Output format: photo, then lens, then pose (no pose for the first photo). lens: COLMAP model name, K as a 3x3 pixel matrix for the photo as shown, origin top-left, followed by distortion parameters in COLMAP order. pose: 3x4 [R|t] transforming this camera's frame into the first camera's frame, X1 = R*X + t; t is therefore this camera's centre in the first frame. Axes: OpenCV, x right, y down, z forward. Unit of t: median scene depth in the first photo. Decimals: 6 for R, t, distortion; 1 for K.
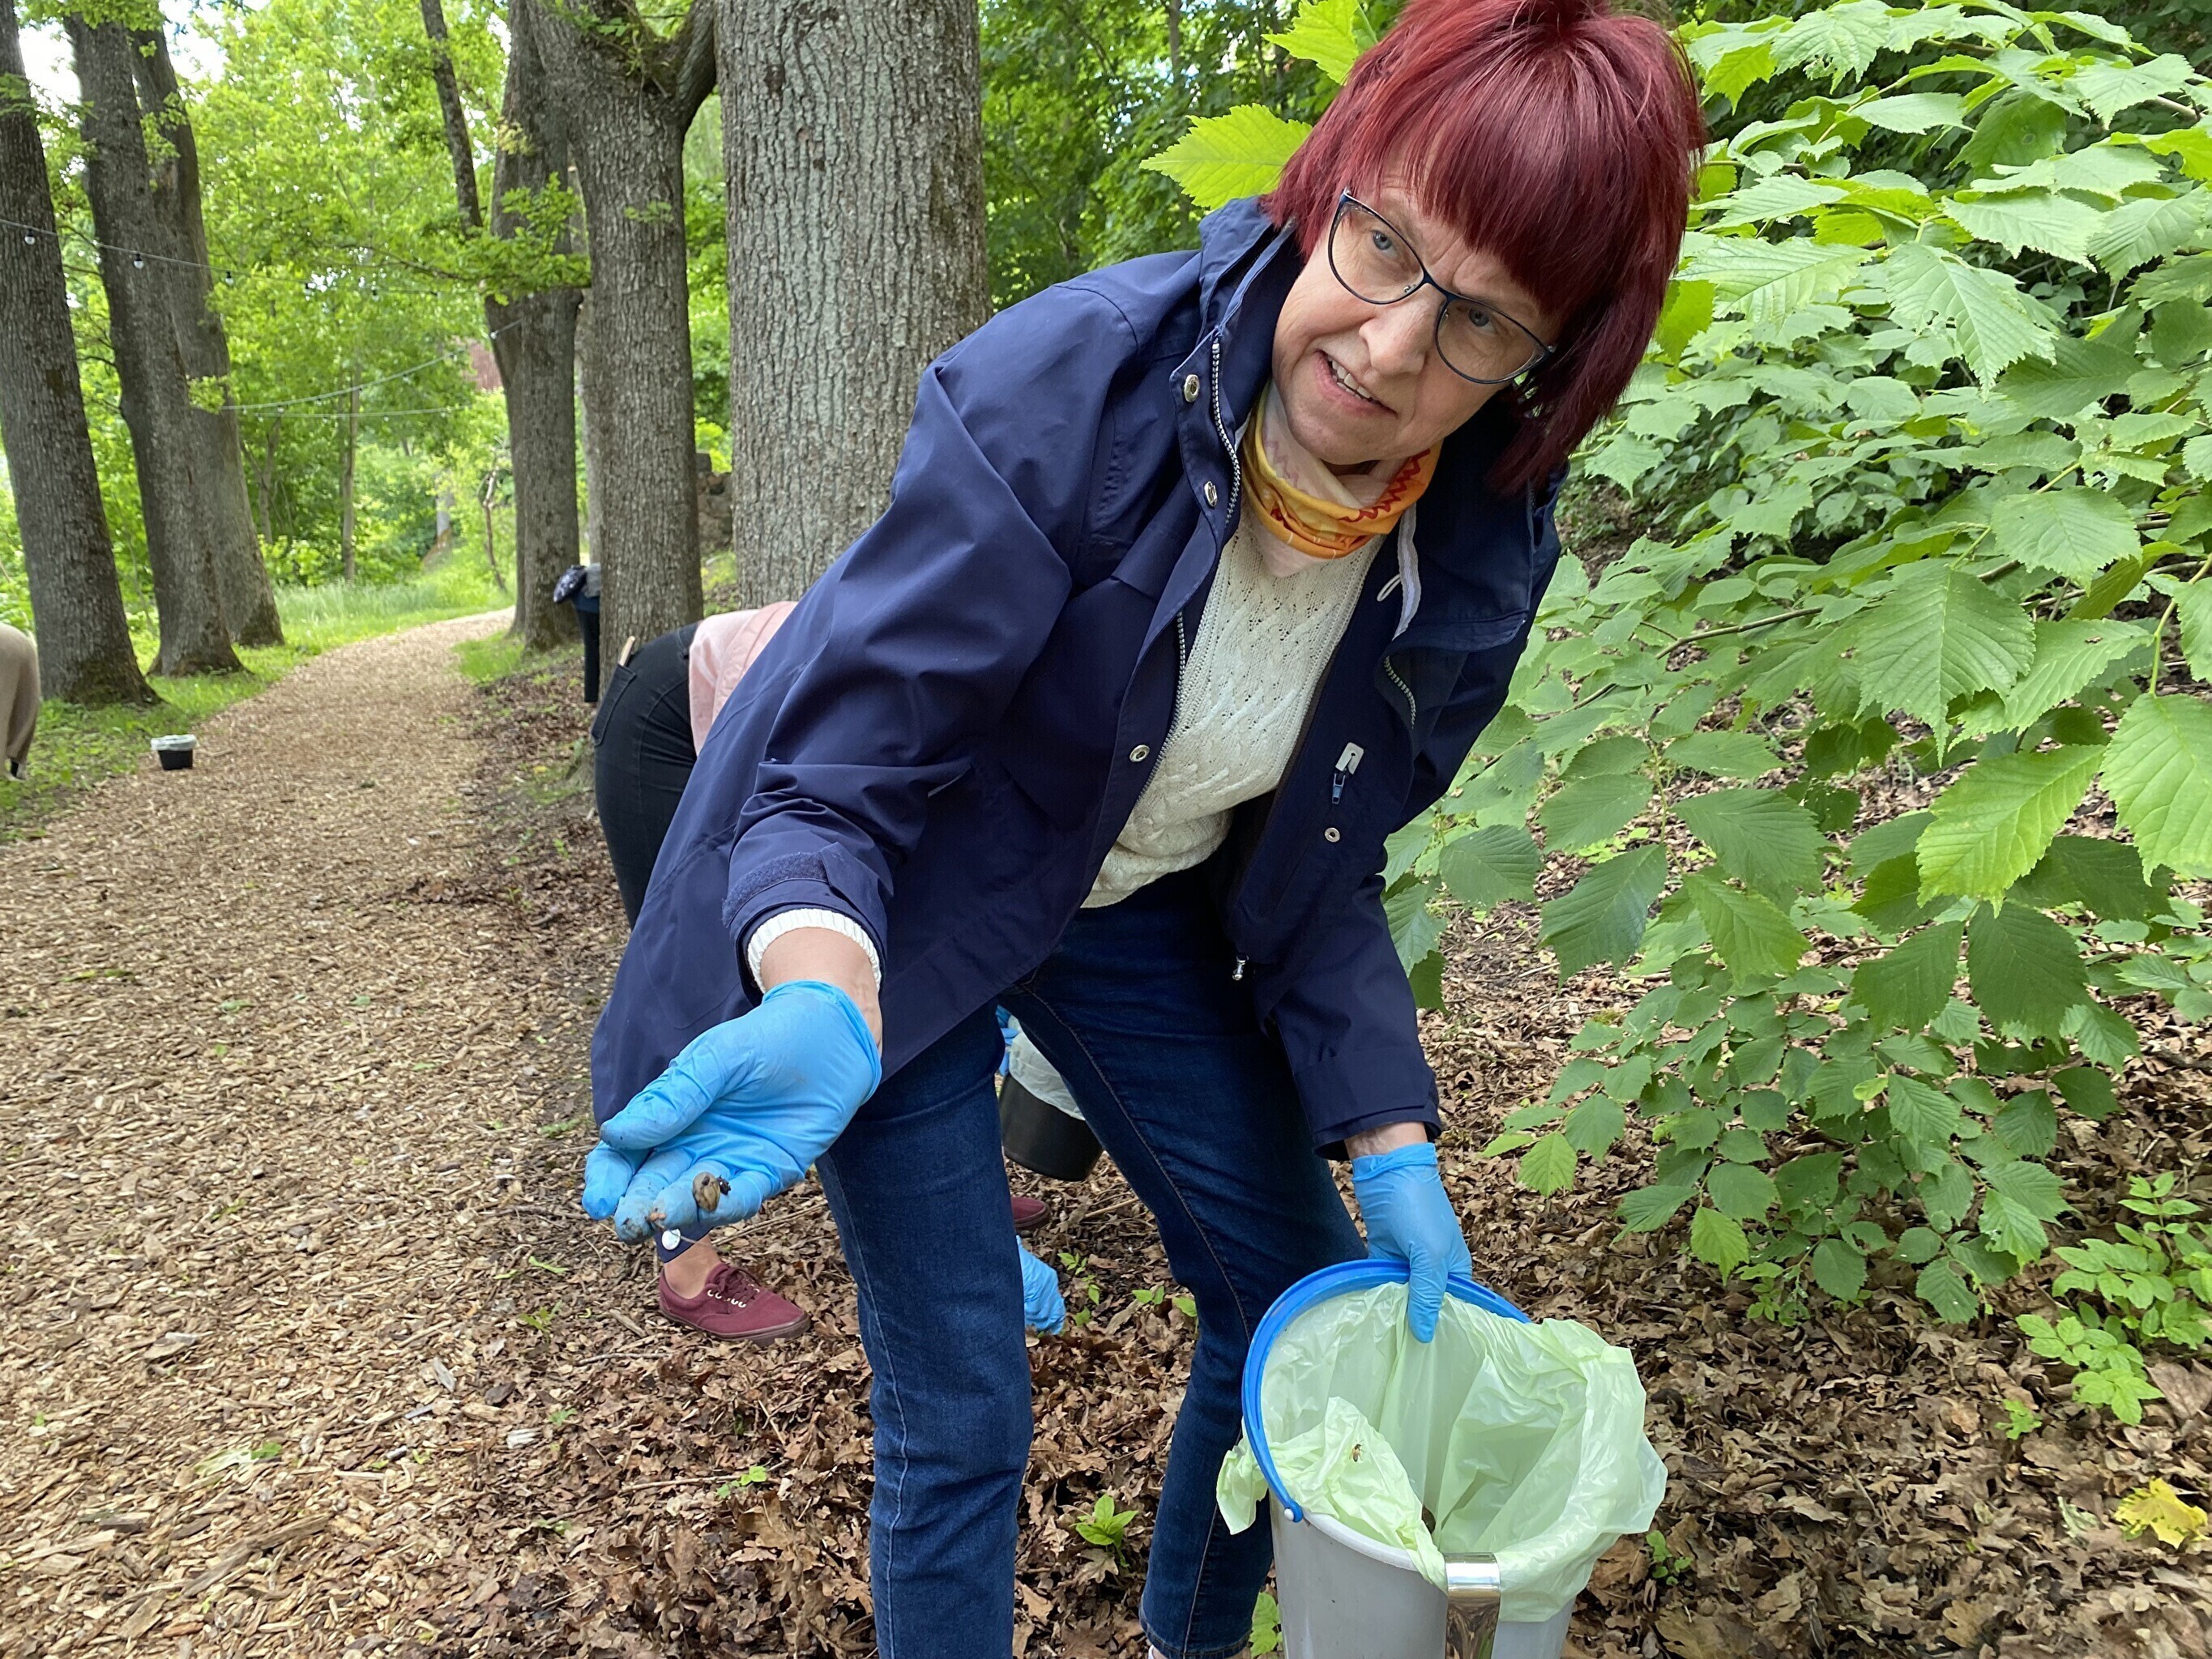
lens RADIAL K [[1734.8, 0, 1128.3], [0, 1734.8, 829.0], [0, 0, 1]] dist [-0.011122, 0.016933]
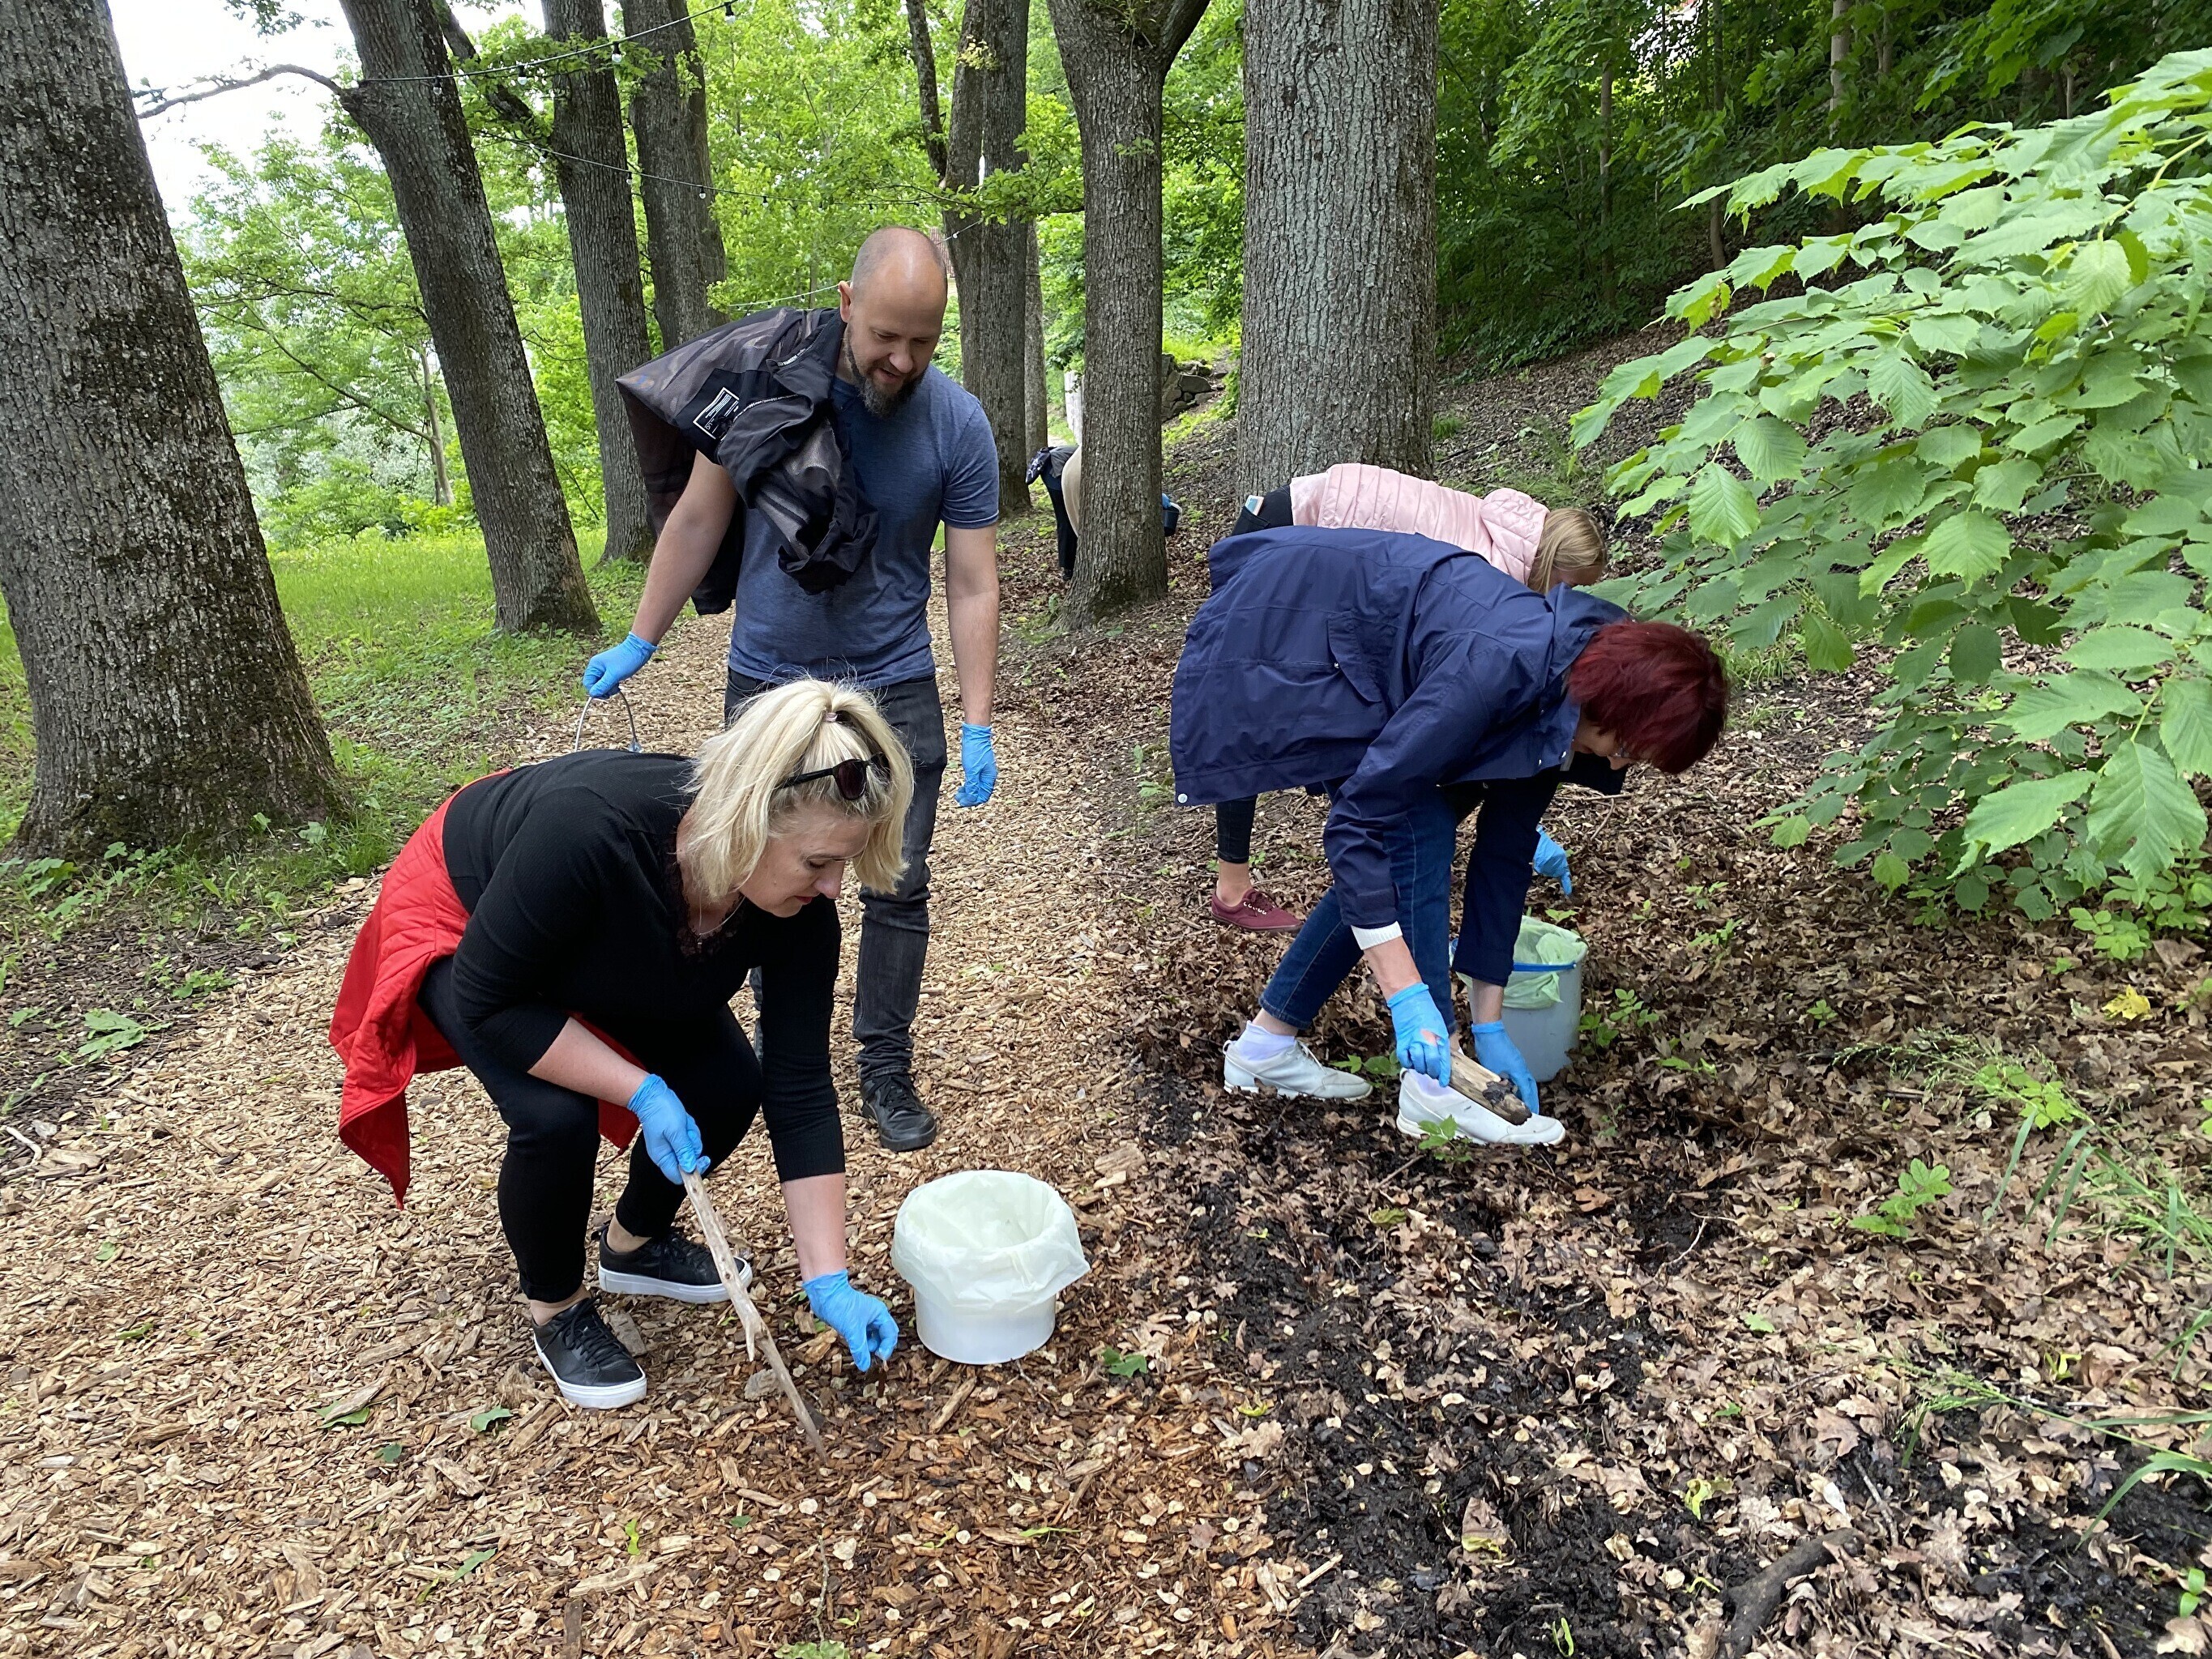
lens RADIAL K [[1728.1, 0, 1072.6], [0, 1728.1, 815.8], [0, 0, 1]] dist [0.006255, -0.000248]
pose [[0.967185, 0.045864, -0.249900, 0.001836], [-0.030194, 0.997350, 0.066184, 0.045830], [0.252273, -0.056467, 0.966007, -0.330693]]
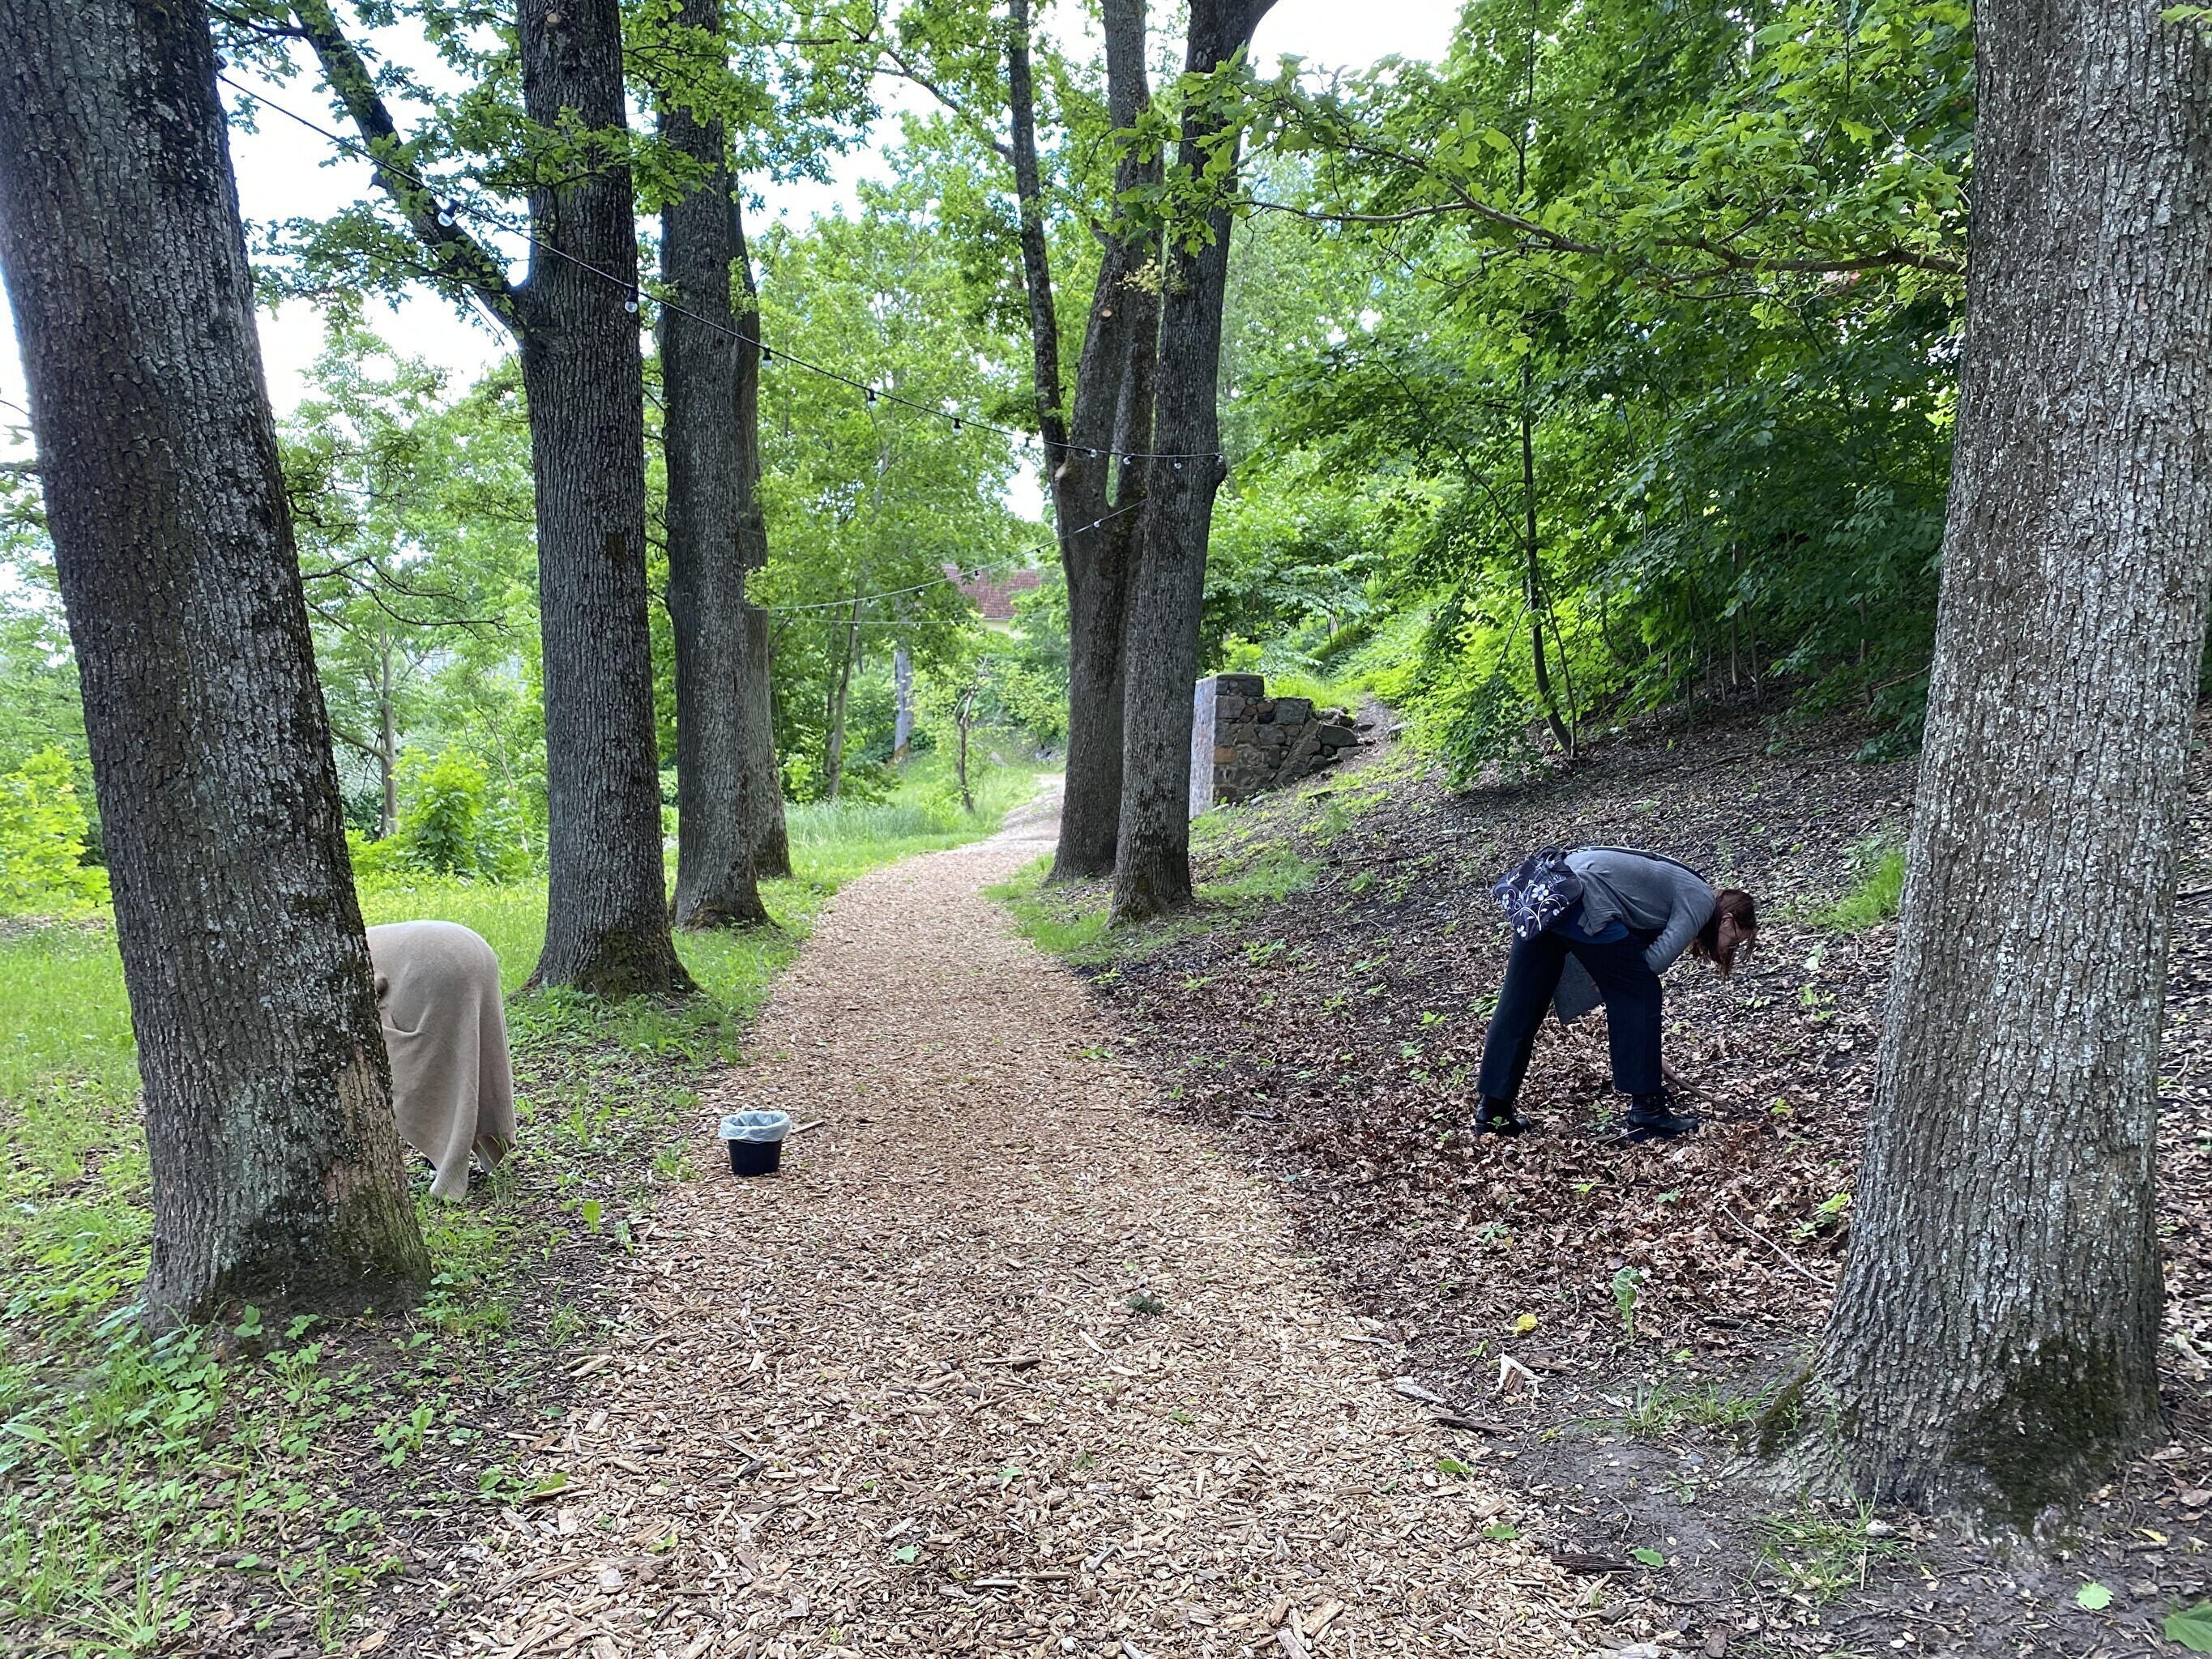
lens RADIAL K [[1734.4, 0, 1145.9], [0, 1734.4, 834.8], [0, 0, 1]] dist [-0.006208, -0.010866]
pose [[0.975446, 0.047129, -0.215138, -0.741378], [-0.074076, 0.990132, -0.118961, -0.215303], [0.207409, 0.131976, 0.969311, 1.103233]]
